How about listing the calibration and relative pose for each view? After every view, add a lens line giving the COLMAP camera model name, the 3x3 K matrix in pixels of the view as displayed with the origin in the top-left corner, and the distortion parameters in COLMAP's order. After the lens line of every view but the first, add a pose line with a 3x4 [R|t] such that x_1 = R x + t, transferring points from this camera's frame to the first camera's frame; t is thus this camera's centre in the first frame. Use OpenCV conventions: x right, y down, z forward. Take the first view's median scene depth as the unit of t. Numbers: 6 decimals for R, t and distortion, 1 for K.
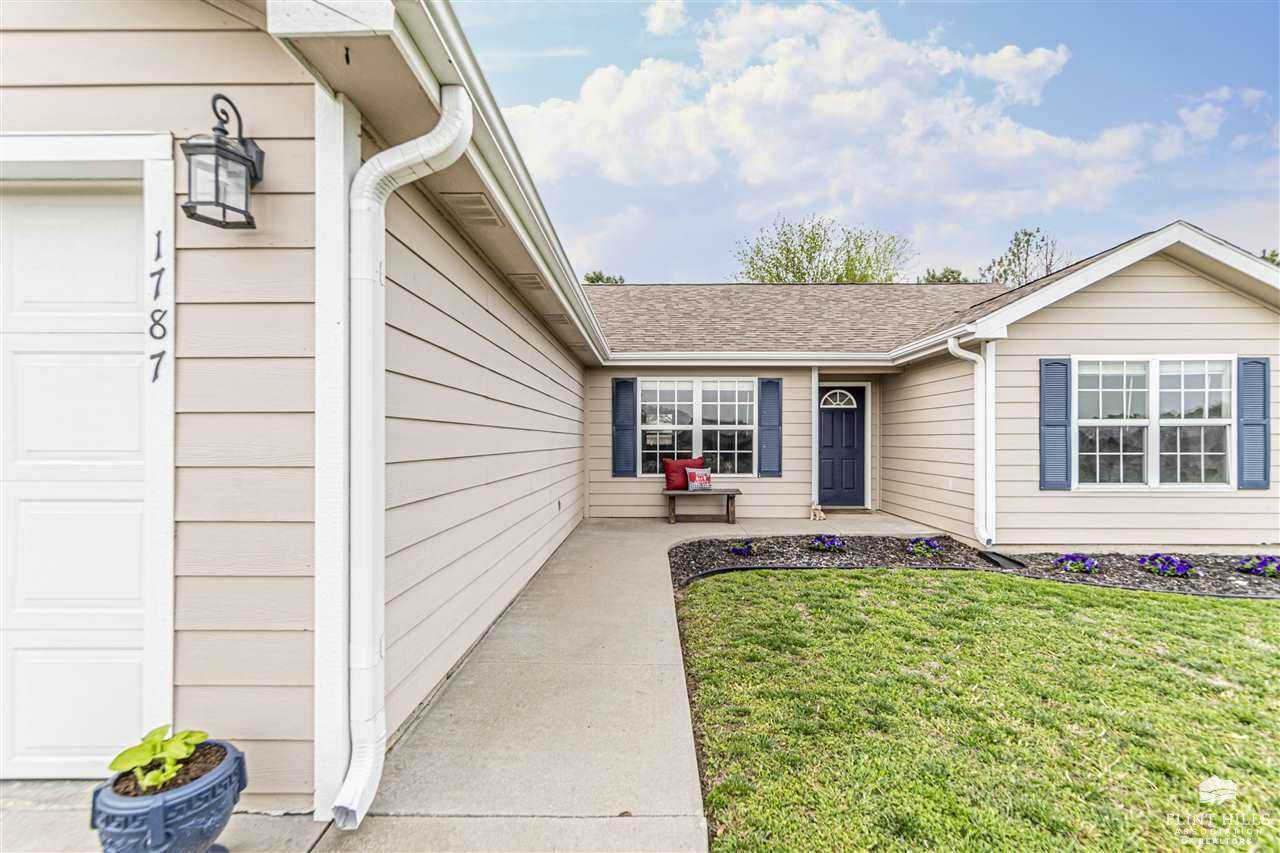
lens RADIAL K [[558.6, 0, 639.1], [0, 558.6, 438.8], [0, 0, 1]] dist [0.000555, -0.000040]
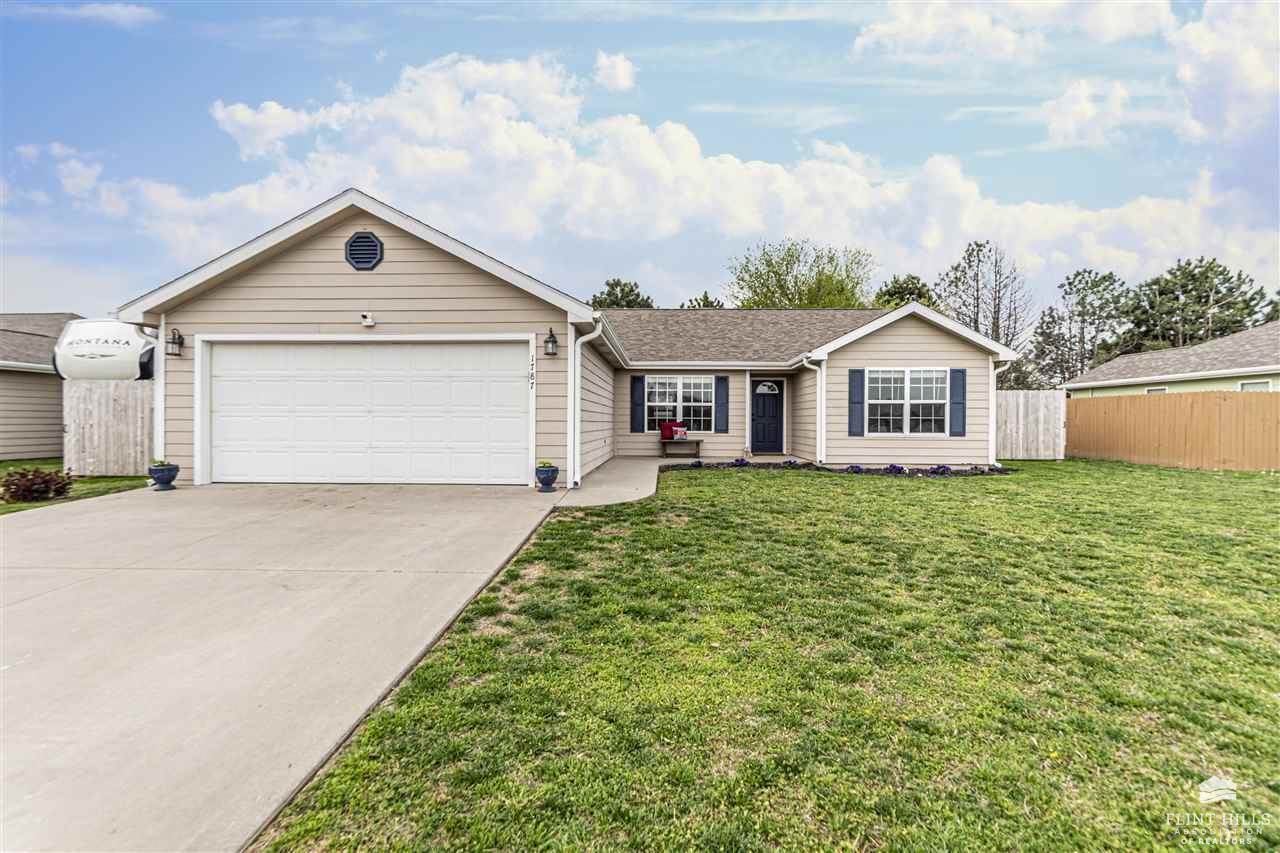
lens RADIAL K [[567.1, 0, 640.0], [0, 567.1, 426.5], [0, 0, 1]] dist [-0.000520, -0.000116]
pose [[0.999743, 0.005415, -0.022029, 0.020936], [-0.005186, 0.999932, 0.010435, 0.032153], [0.022084, -0.010318, 0.999703, -0.780642]]
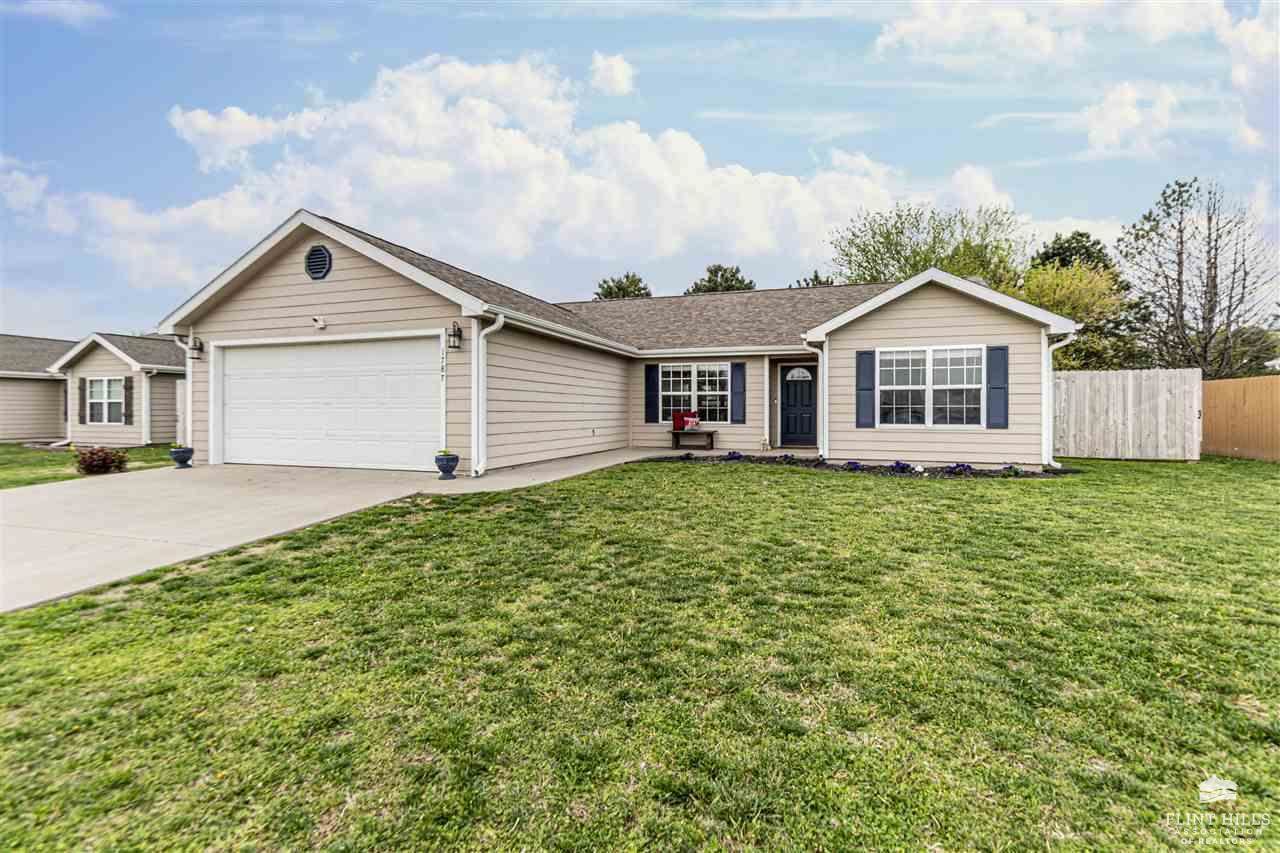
lens RADIAL K [[575.0, 0, 636.3], [0, 575.0, 412.9], [0, 0, 1]] dist [0.001319, 0.000376]
pose [[0.949195, 0.003302, -0.314671, 0.488519], [-0.001837, 0.999986, 0.004952, 0.030682], [0.314683, -0.004123, 0.949188, -0.683076]]
